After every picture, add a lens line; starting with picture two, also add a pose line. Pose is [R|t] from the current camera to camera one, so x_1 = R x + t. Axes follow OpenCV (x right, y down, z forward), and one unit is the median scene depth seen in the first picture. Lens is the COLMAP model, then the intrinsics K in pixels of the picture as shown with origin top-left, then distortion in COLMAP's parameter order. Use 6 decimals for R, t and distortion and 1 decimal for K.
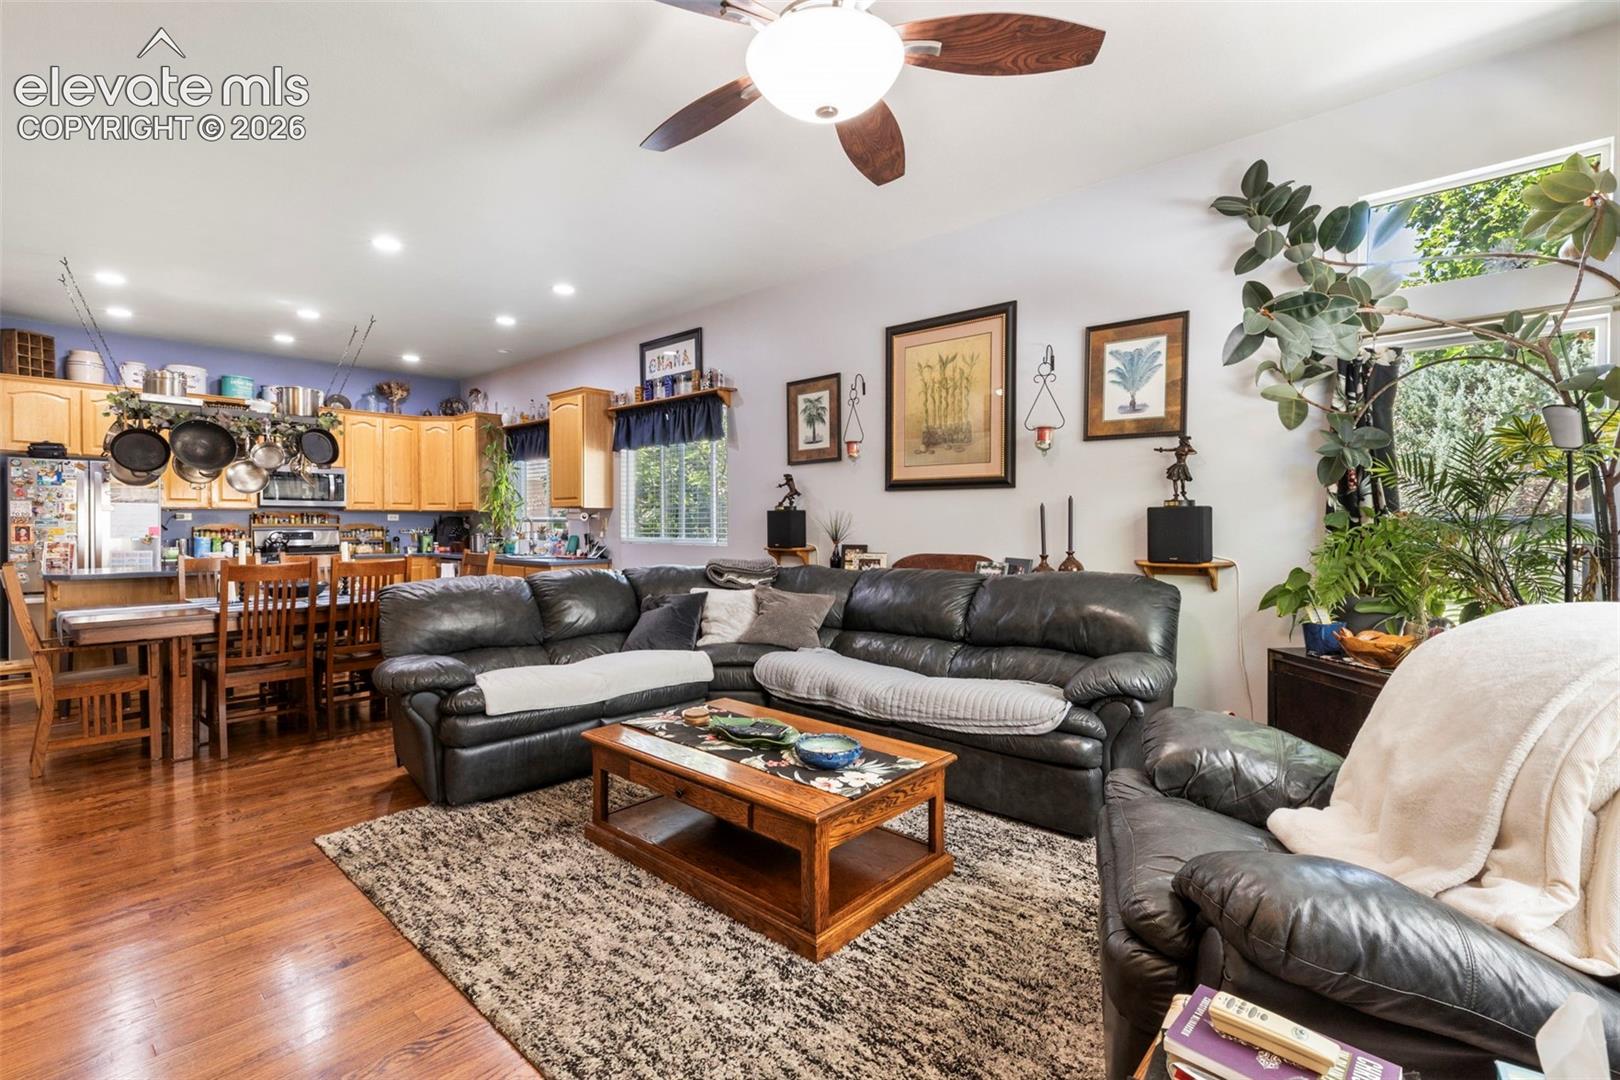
lens RADIAL K [[729.4, 0, 806.3], [0, 729.4, 533.9], [0, 0, 1]] dist [0.008268, -0.000170]
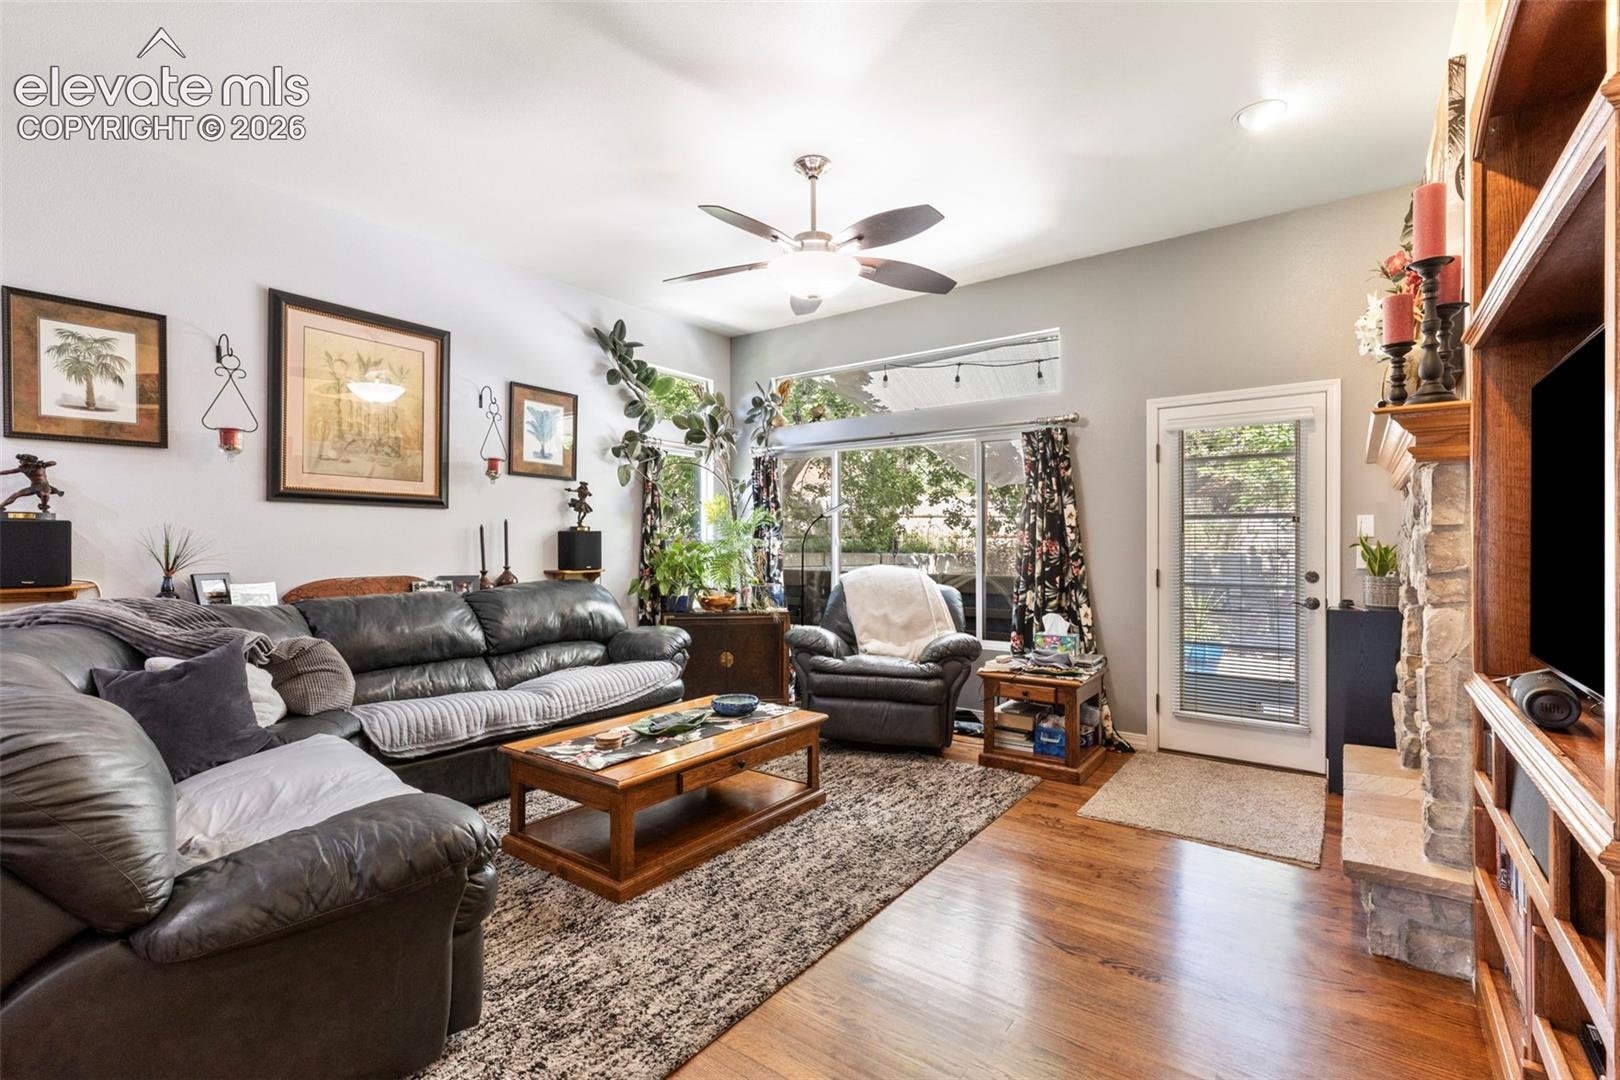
lens RADIAL K [[729.4, 0, 809.9], [0, 729.4, 545.0], [0, 0, 1]] dist [0.008268, -0.000170]
pose [[-0.098852, -0.003832, 0.995095, -0.936822], [0.016308, 0.999852, 0.005470, -0.009441], [-0.994969, 0.016769, -0.098774, 0.673898]]
